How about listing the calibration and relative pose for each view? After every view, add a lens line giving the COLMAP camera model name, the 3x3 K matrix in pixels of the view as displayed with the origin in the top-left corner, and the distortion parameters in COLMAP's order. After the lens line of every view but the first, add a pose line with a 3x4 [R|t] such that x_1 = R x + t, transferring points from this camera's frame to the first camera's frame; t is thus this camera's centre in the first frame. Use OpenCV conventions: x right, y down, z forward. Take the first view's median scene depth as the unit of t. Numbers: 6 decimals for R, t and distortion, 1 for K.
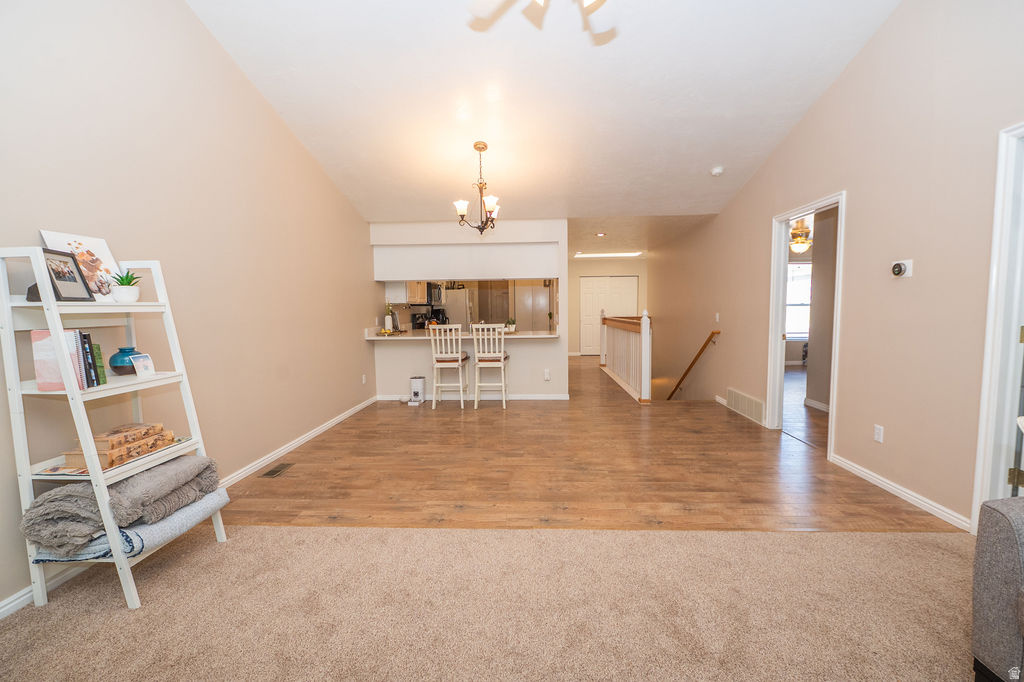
lens RADIAL K [[409.8, 0, 516.2], [0, 409.8, 338.3], [0, 0, 1]] dist [-0.011168, -0.000523]
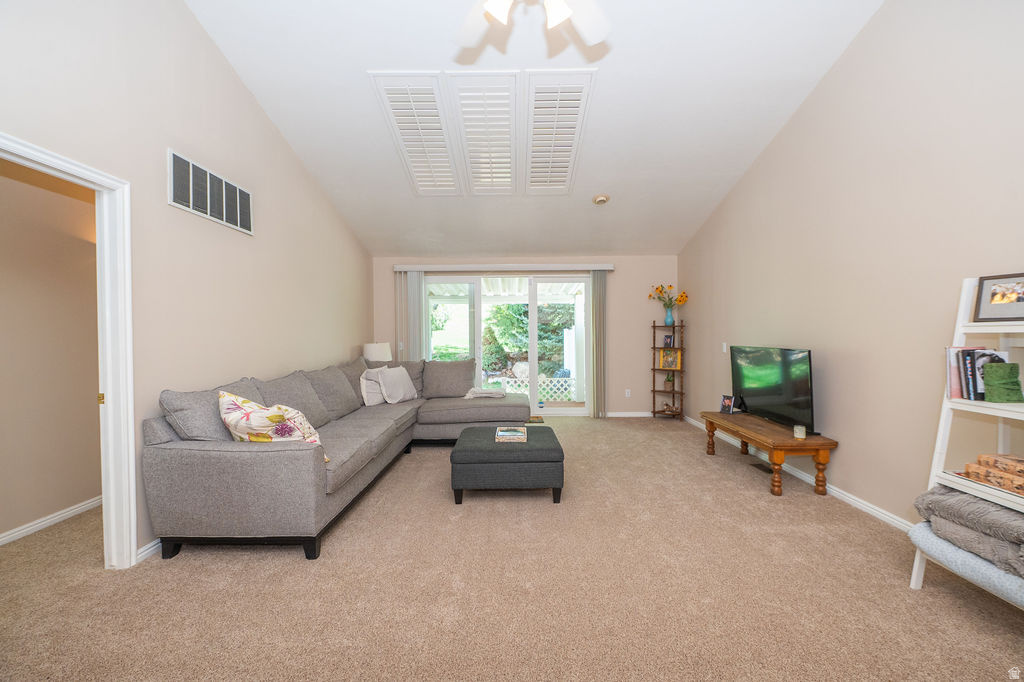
lens RADIAL K [[407.6, 0, 516.4], [0, 407.6, 340.5], [0, 0, 1]] dist [-0.008762, -0.000420]
pose [[-0.998531, 0.022539, -0.049282, 0.165973], [0.018011, 0.995738, 0.090455, -0.114736], [0.051111, 0.089435, -0.994680, 1.418820]]
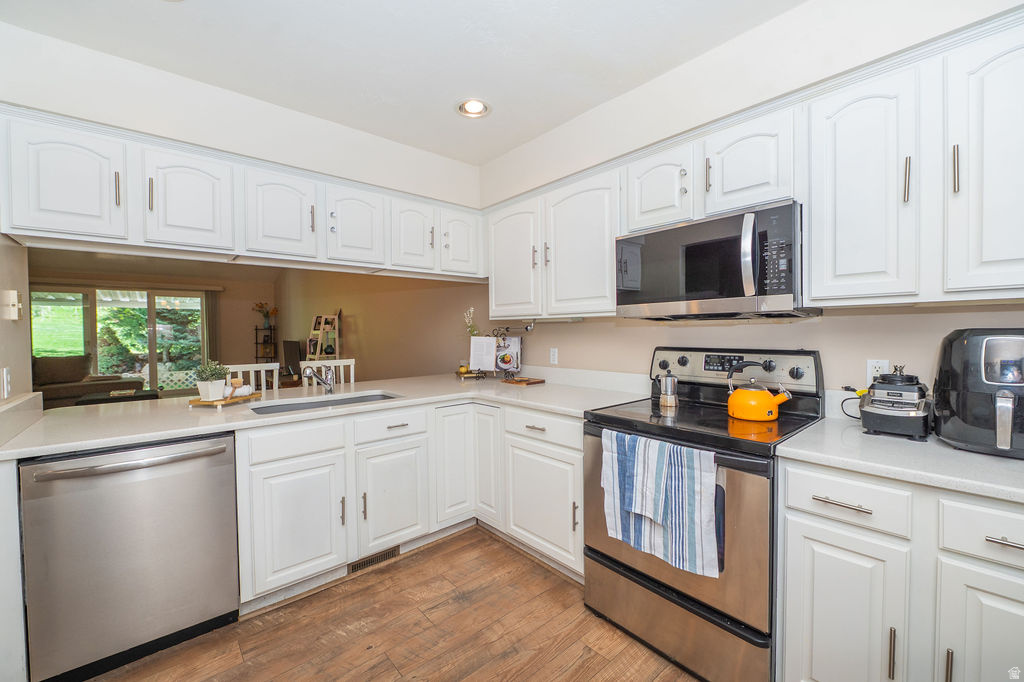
lens RADIAL K [[409.8, 0, 516.2], [0, 409.8, 338.3], [0, 0, 1]] dist [-0.011168, -0.000523]
pose [[-0.718308, 0.036105, -0.694788, 0.104794], [-0.030099, 0.996105, 0.082881, -0.259388], [0.695074, 0.080446, -0.714423, 3.350896]]
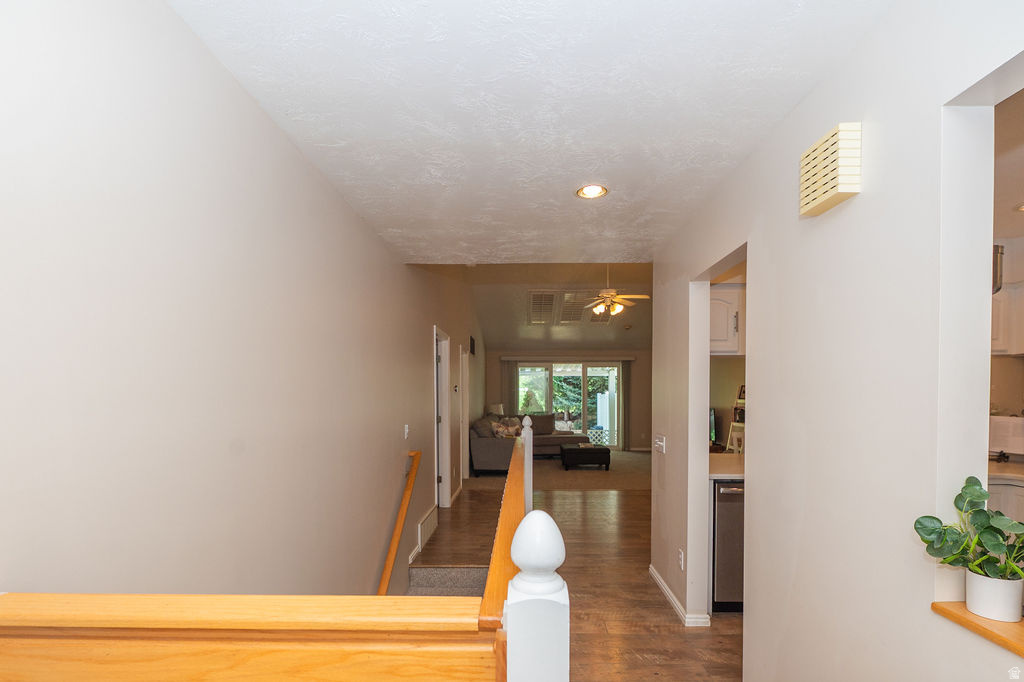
lens RADIAL K [[486.7, 0, 514.9], [0, 486.7, 404.1], [0, 0, 1]] dist [-0.001046, -0.000262]
pose [[-0.999580, 0.017622, -0.023027, 0.745886], [0.015356, 0.995345, 0.095148, -0.346983], [0.024597, 0.094754, -0.995197, 3.725090]]
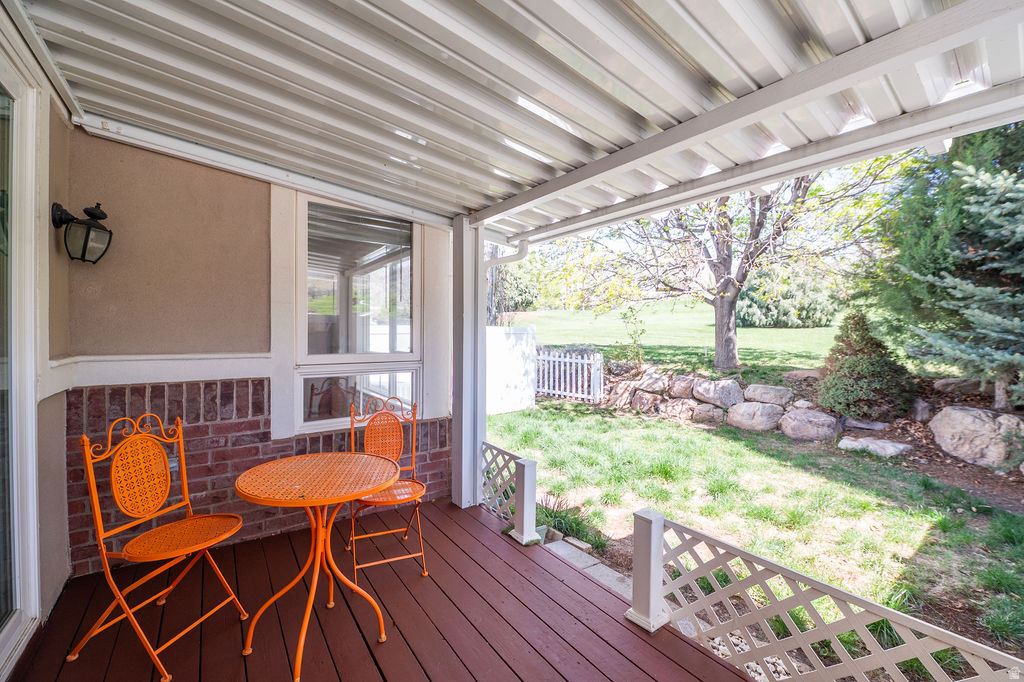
lens RADIAL K [[409.8, 0, 516.2], [0, 409.8, 338.3], [0, 0, 1]] dist [-0.011168, -0.000523]
pose [[-0.638291, -0.004855, 0.769780, -0.335054], [0.057756, 0.996860, 0.054178, 0.117359], [-0.767626, 0.079041, -0.636006, -1.354885]]
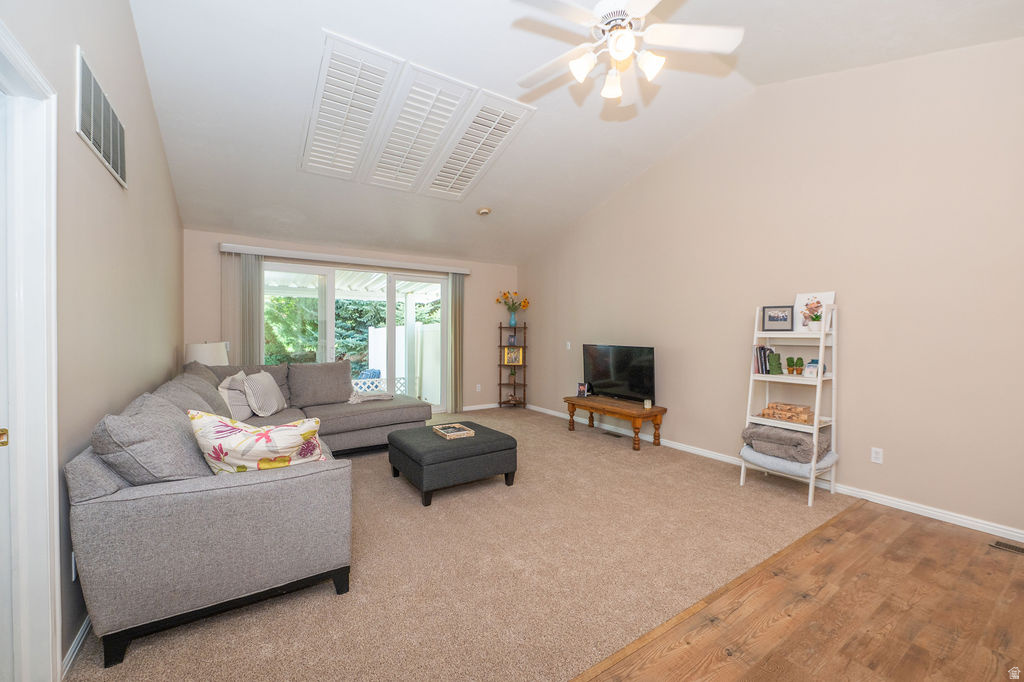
lens RADIAL K [[409.8, 0, 516.2], [0, 409.8, 338.3], [0, 0, 1]] dist [-0.011168, -0.000523]
pose [[-0.804452, 0.018896, -0.593716, 0.794725], [-0.038274, 0.995768, 0.083552, -0.125206], [0.592783, 0.089938, -0.800325, 1.321618]]
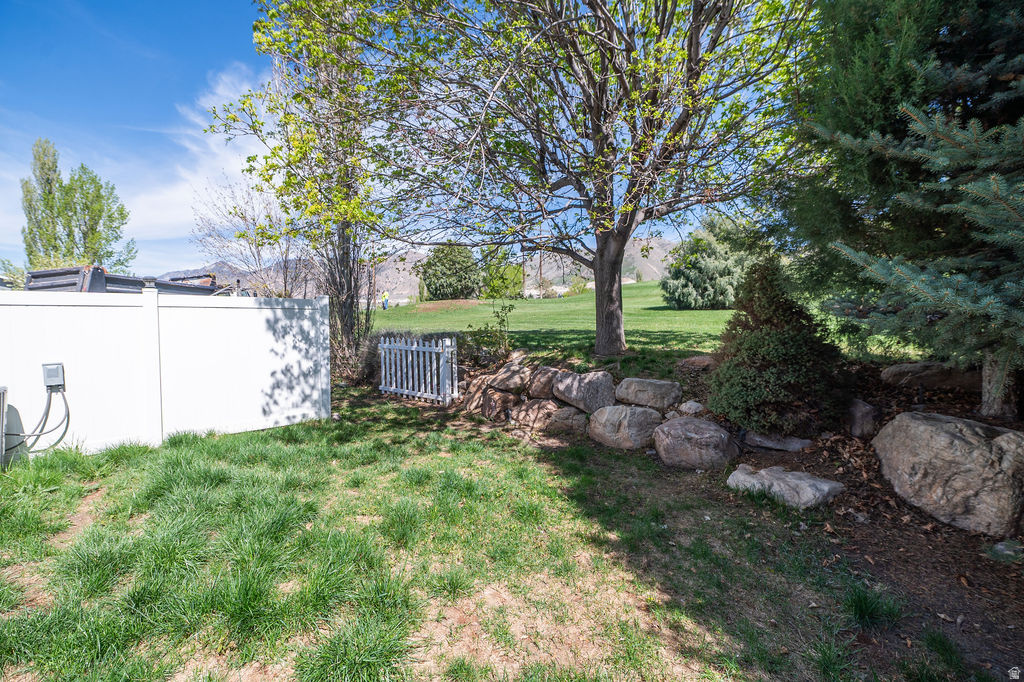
lens RADIAL K [[409.8, 0, 516.2], [0, 409.8, 338.3], [0, 0, 1]] dist [-0.011168, -0.000523]
pose [[-0.691224, -0.010164, 0.722569, -0.216382], [0.067201, 0.994664, 0.078278, 0.332915], [-0.719509, 0.102665, -0.686853, -2.840250]]
